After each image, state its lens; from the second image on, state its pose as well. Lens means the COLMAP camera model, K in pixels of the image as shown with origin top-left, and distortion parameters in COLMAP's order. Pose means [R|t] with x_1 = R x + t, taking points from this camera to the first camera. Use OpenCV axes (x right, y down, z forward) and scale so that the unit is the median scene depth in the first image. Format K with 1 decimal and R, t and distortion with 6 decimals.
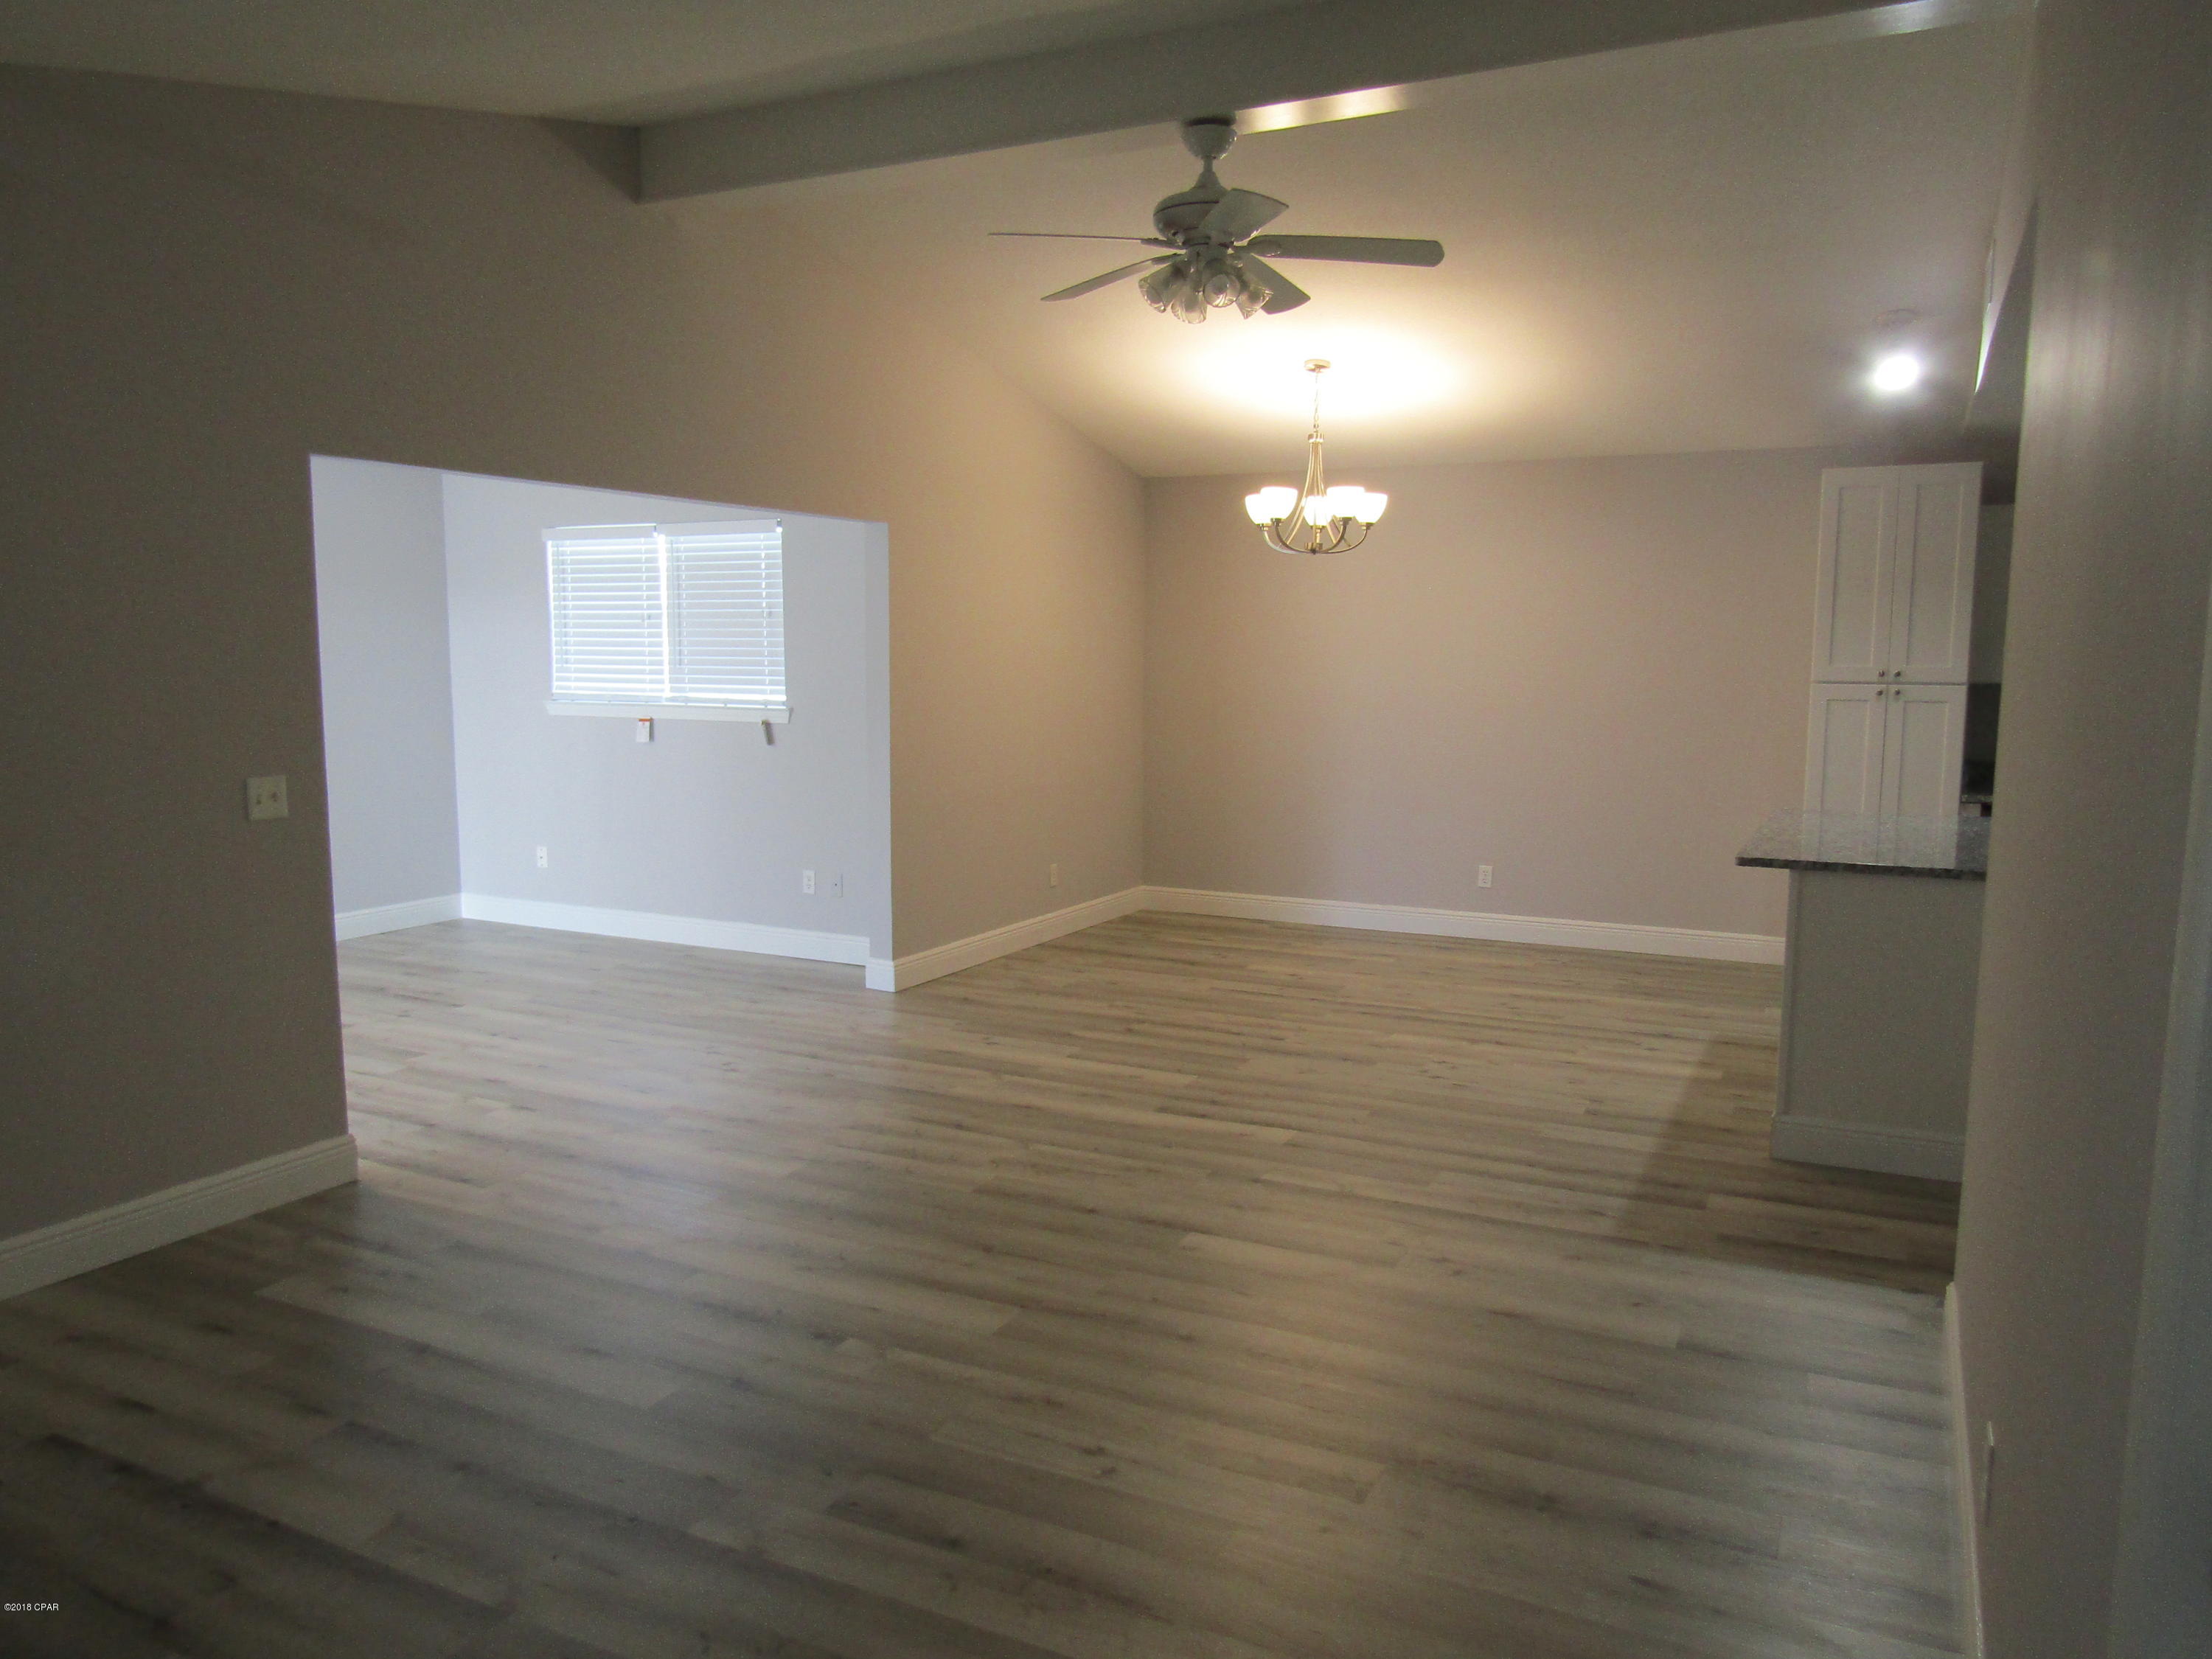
lens RADIAL K [[1567.0, 0, 1108.6], [0, 1567.0, 830.5], [0, 0, 1]] dist [-0.012066, 0.001736]
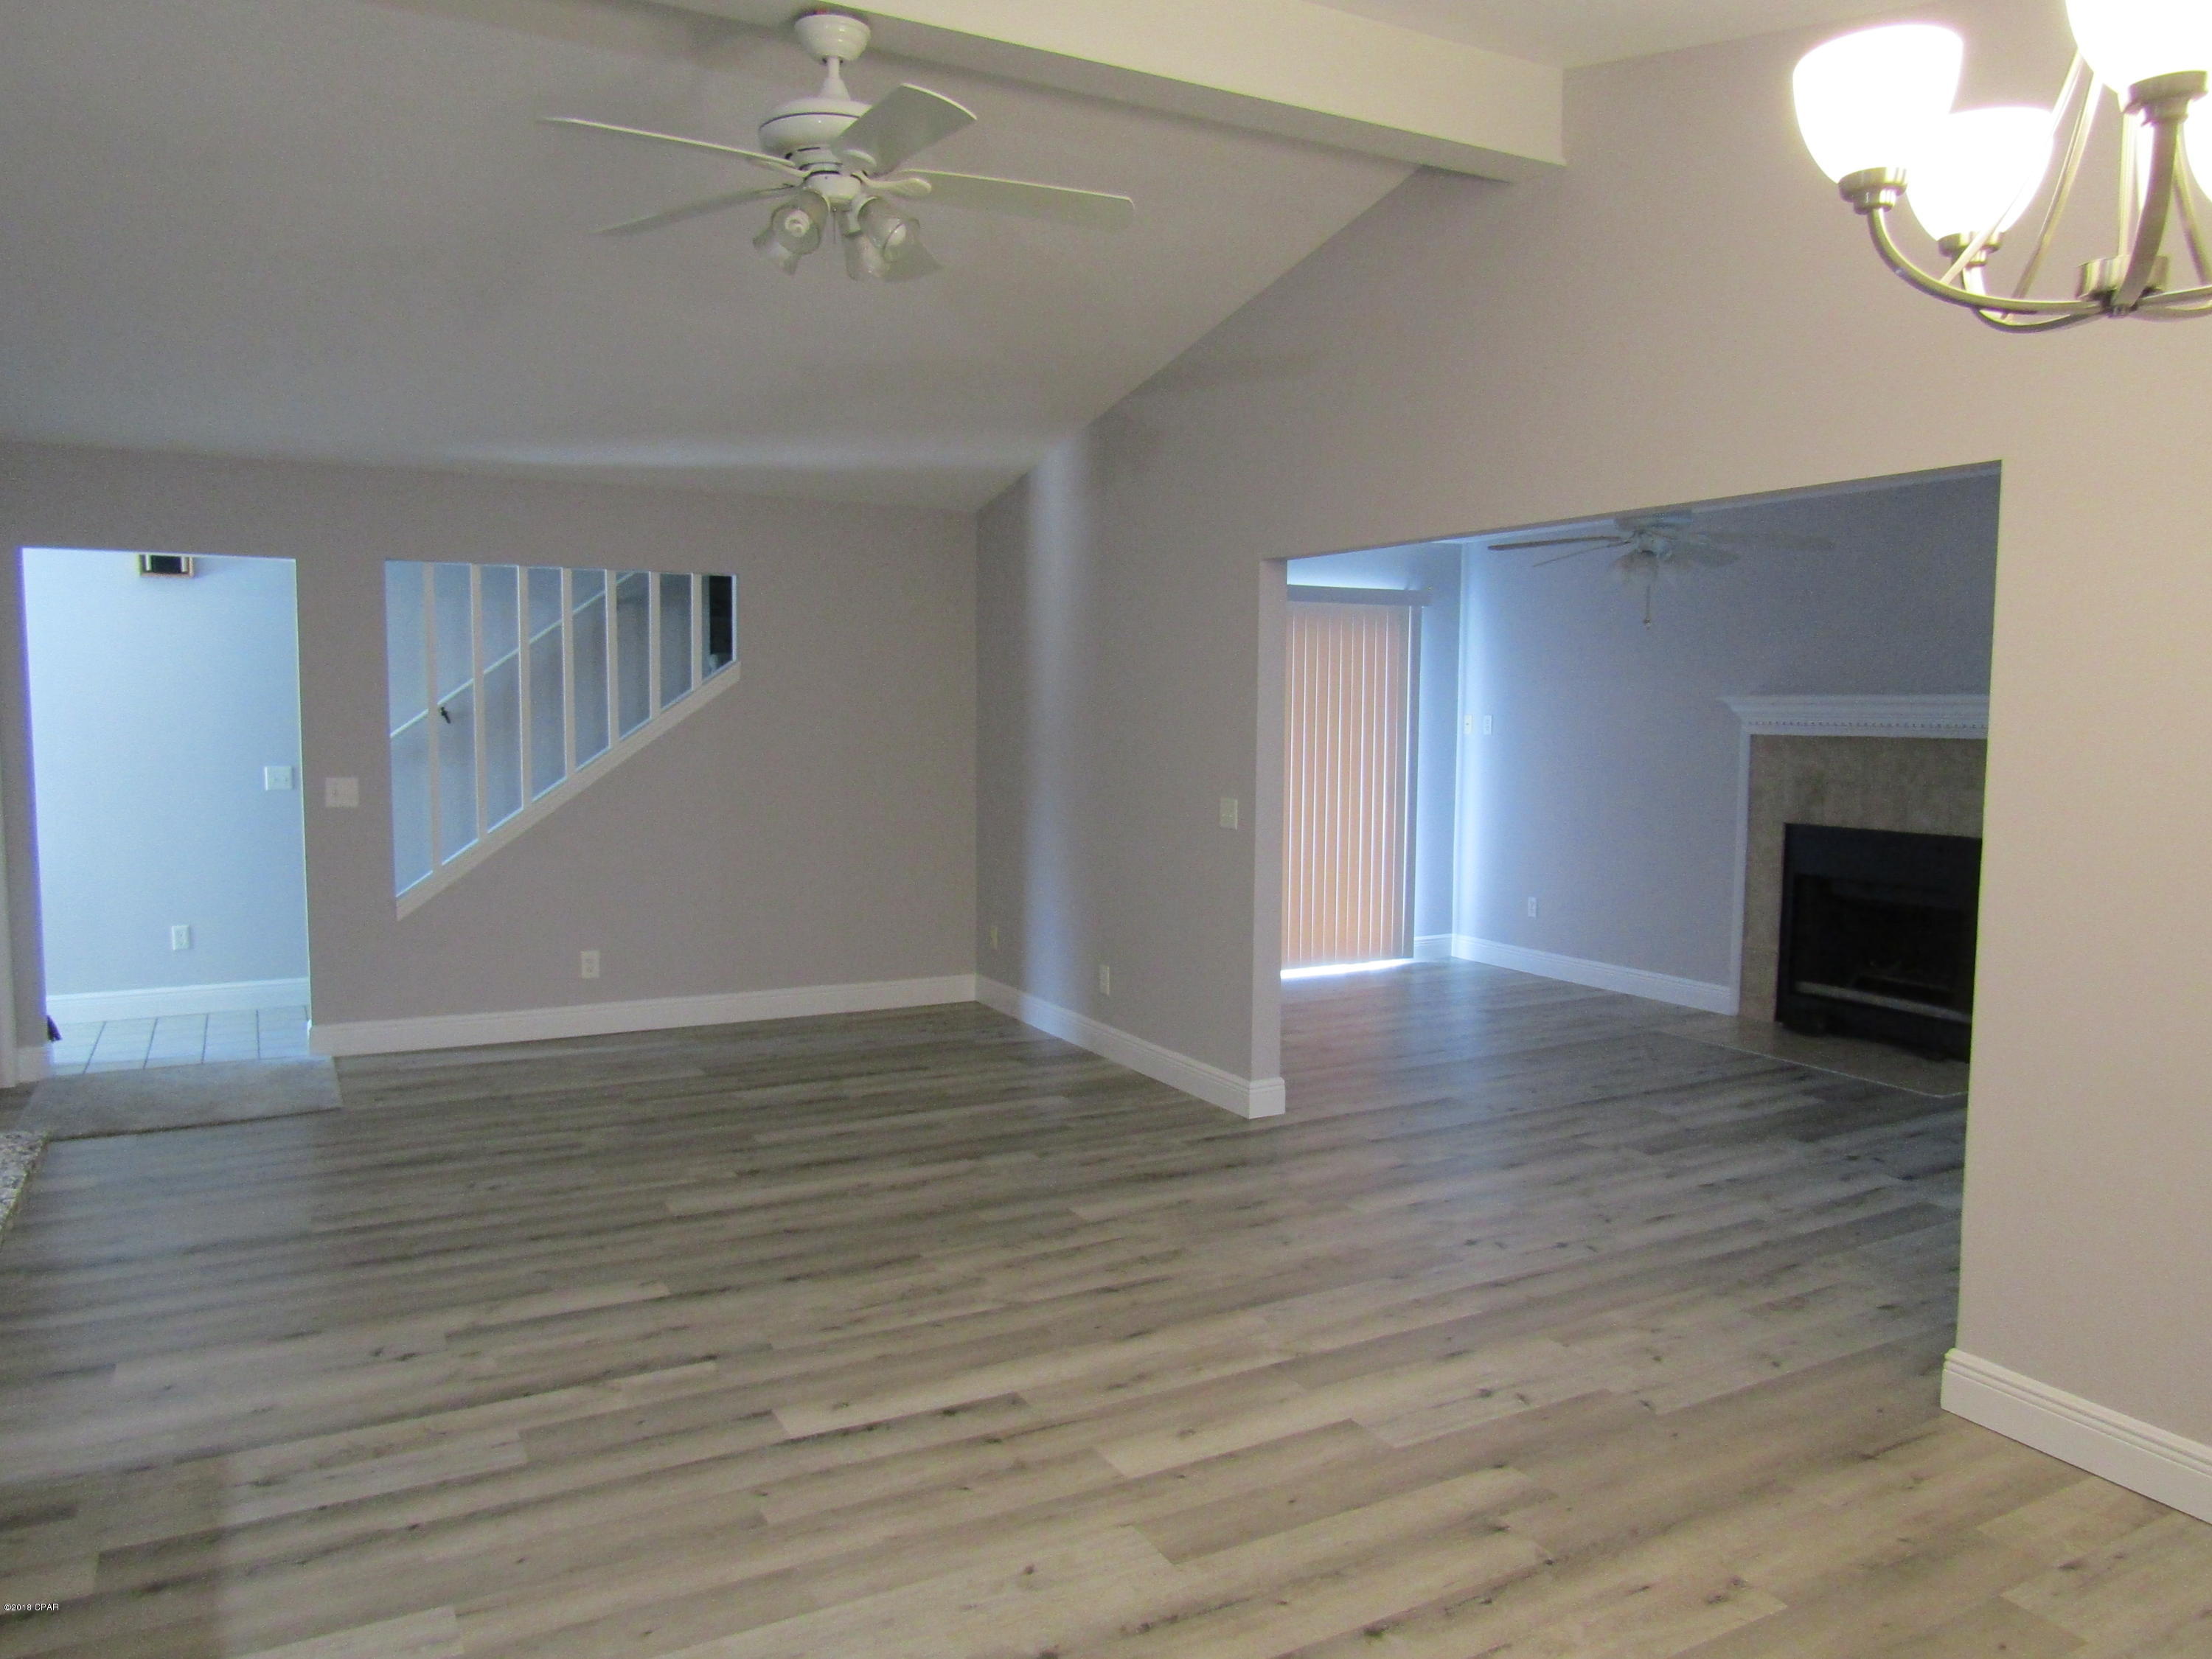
lens RADIAL K [[1567.0, 0, 1101.6], [0, 1567.0, 834.9], [0, 0, 1]] dist [-0.012066, 0.001736]
pose [[-0.574652, 0.059755, -0.816213, 0.606780], [-0.108223, 0.983024, 0.148161, -0.178227], [0.811211, 0.173474, -0.558430, 1.532086]]
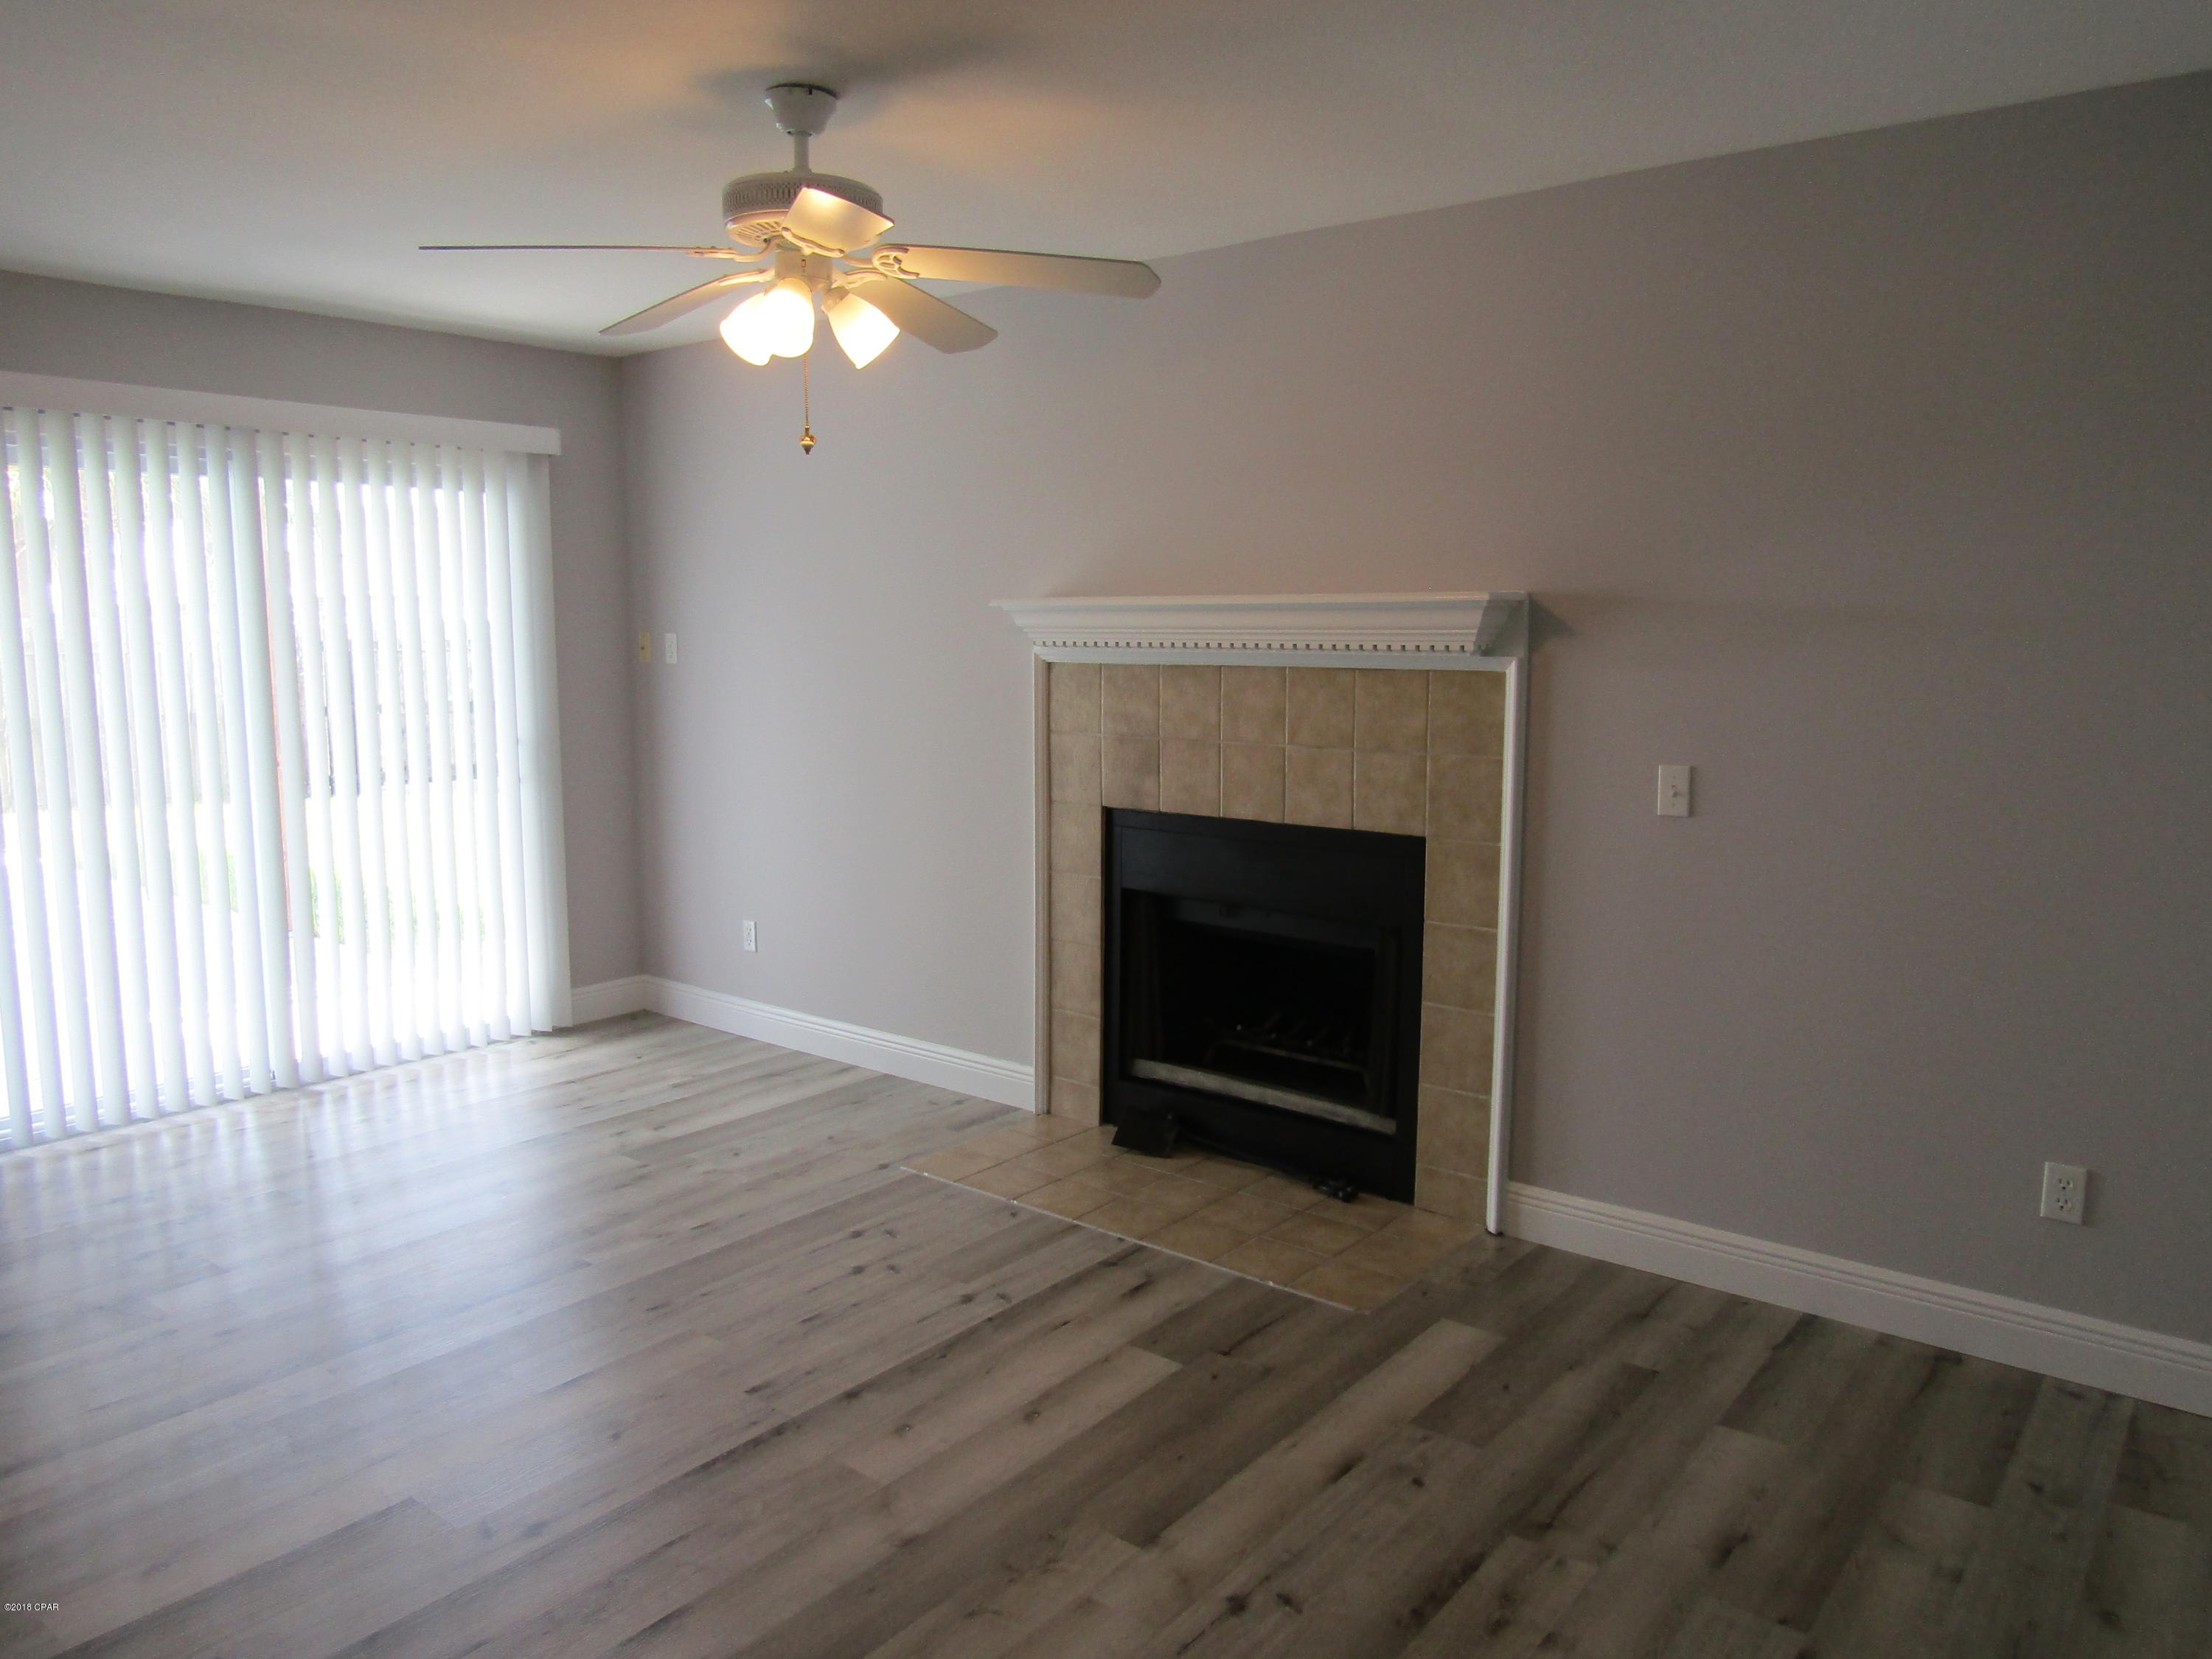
lens RADIAL K [[1567.0, 0, 1111.1], [0, 1567.0, 831.5], [0, 0, 1]] dist [-0.012066, 0.001736]
pose [[-0.213334, 0.122901, -0.969218, -0.139396], [-0.119143, 0.981379, 0.150667, -0.162815], [0.969687, 0.147618, -0.194718, 1.404025]]
